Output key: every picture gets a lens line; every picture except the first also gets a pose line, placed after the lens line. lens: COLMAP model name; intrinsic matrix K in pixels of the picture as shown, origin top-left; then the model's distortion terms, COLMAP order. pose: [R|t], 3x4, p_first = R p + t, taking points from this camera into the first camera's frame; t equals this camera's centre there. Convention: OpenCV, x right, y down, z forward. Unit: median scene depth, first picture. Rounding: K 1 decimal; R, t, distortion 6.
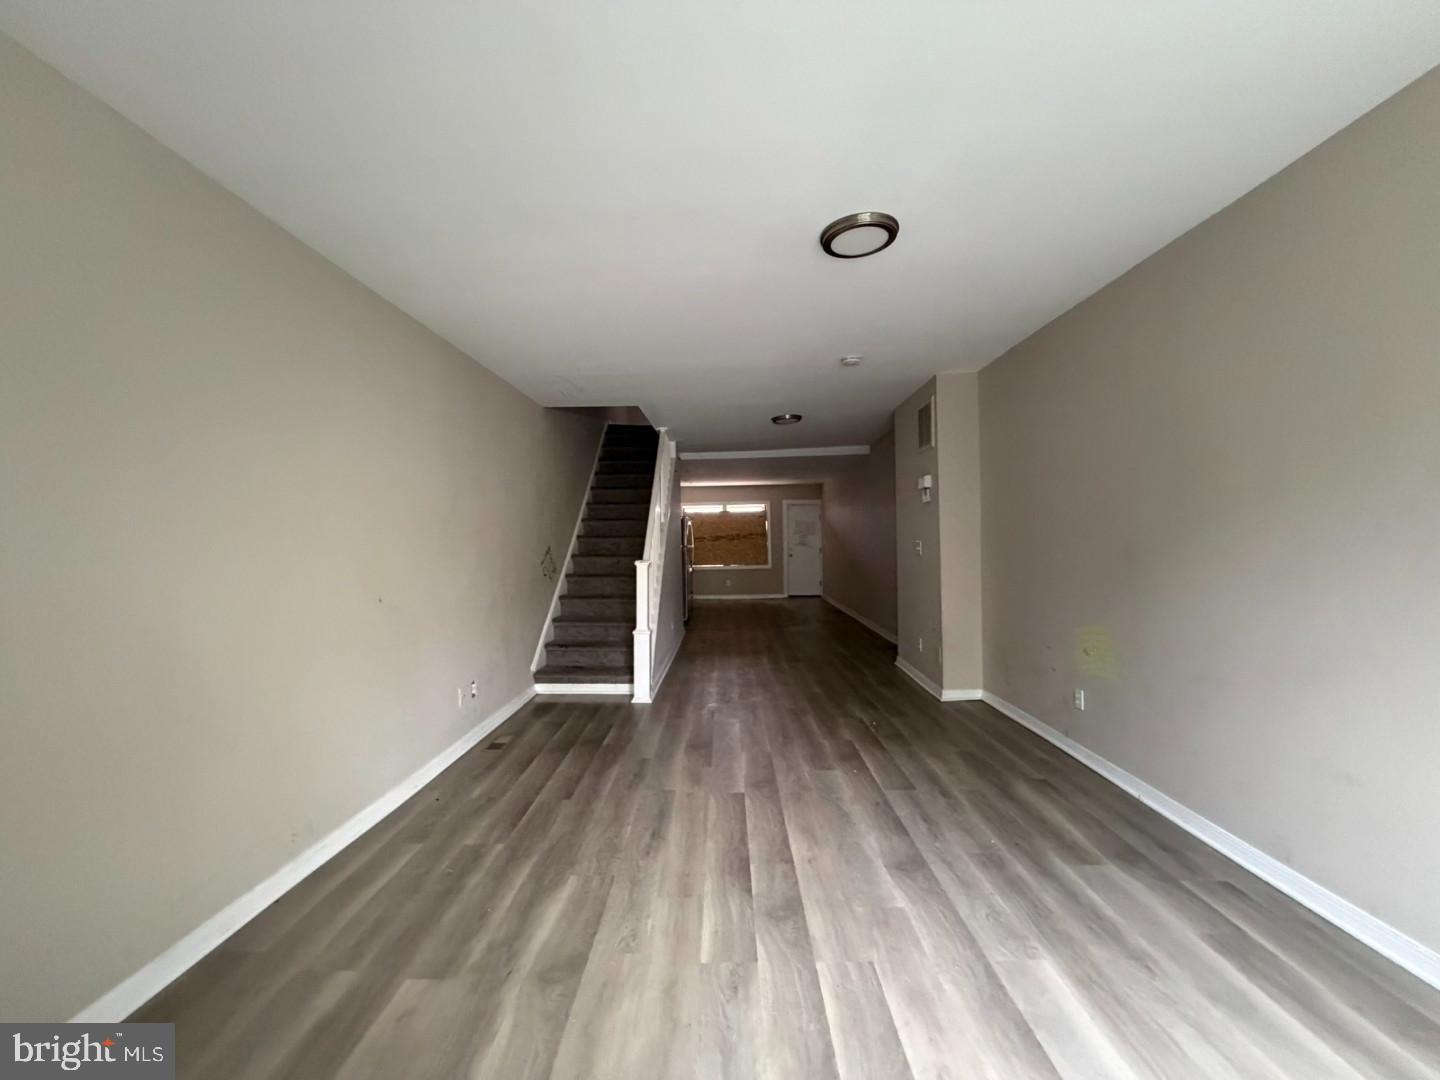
lens RADIAL K [[575.4, 0, 717.9], [0, 575.4, 538.4], [0, 0, 1]] dist [0.001140, 0.000276]
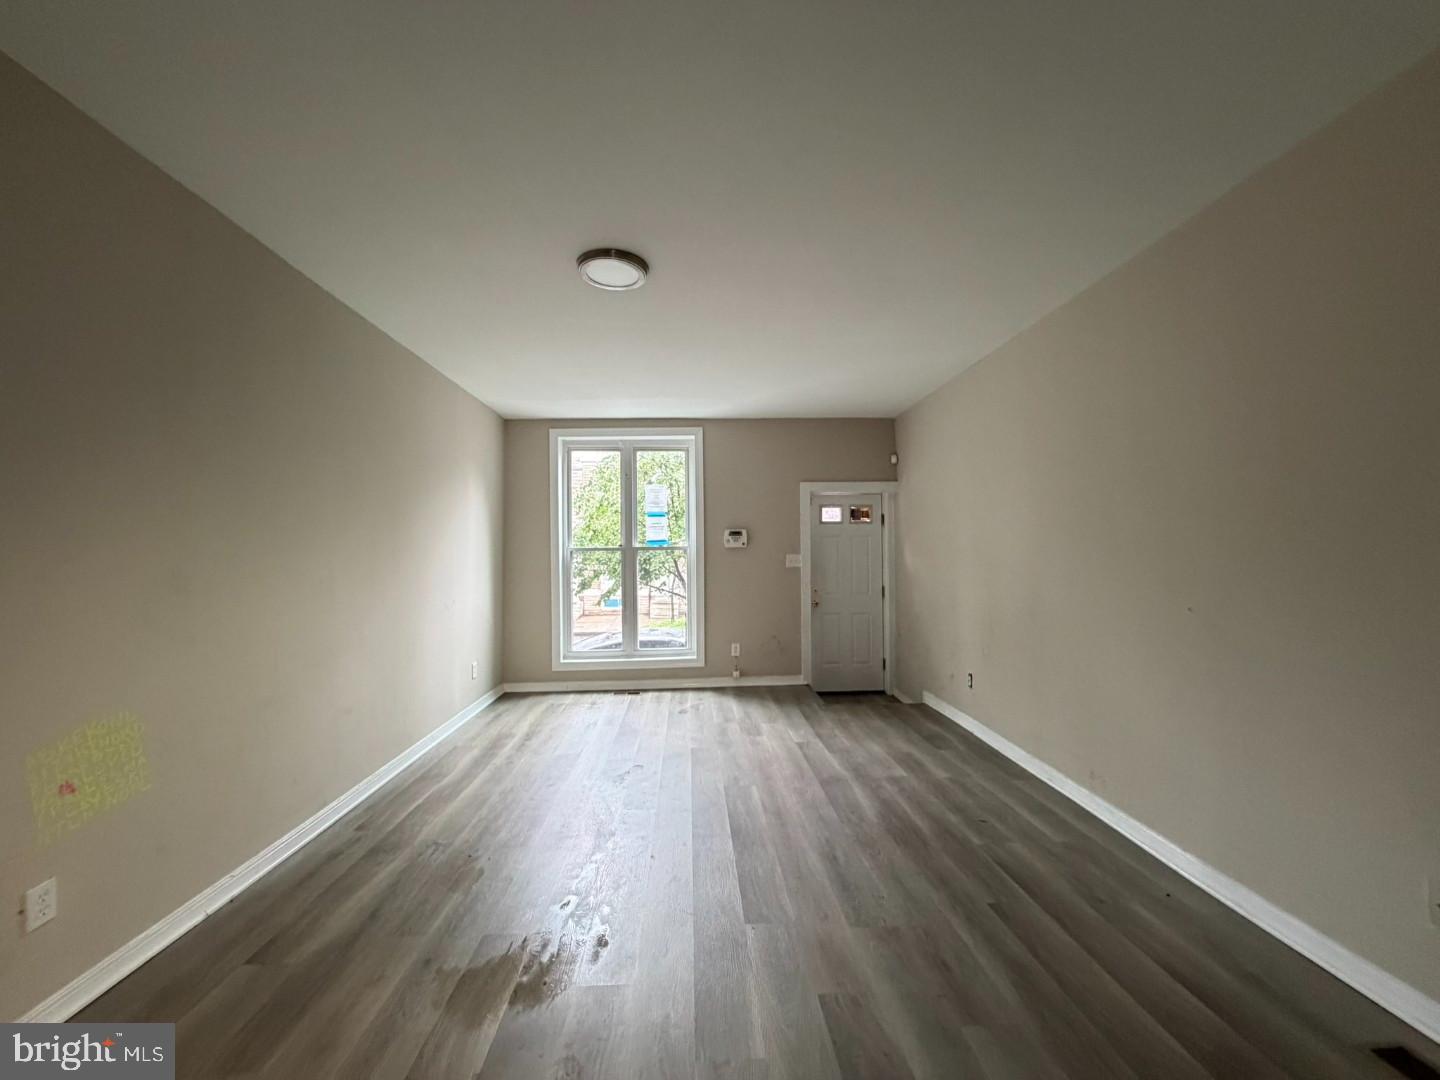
lens RADIAL K [[575.4, 0, 718.8], [0, 575.4, 541.0], [0, 0, 1]] dist [0.001140, 0.000276]
pose [[-0.997476, 0.027845, -0.065313, 0.132014], [0.029423, 0.999295, -0.023321, 0.012569], [0.064617, -0.025183, -0.997592, 2.049092]]
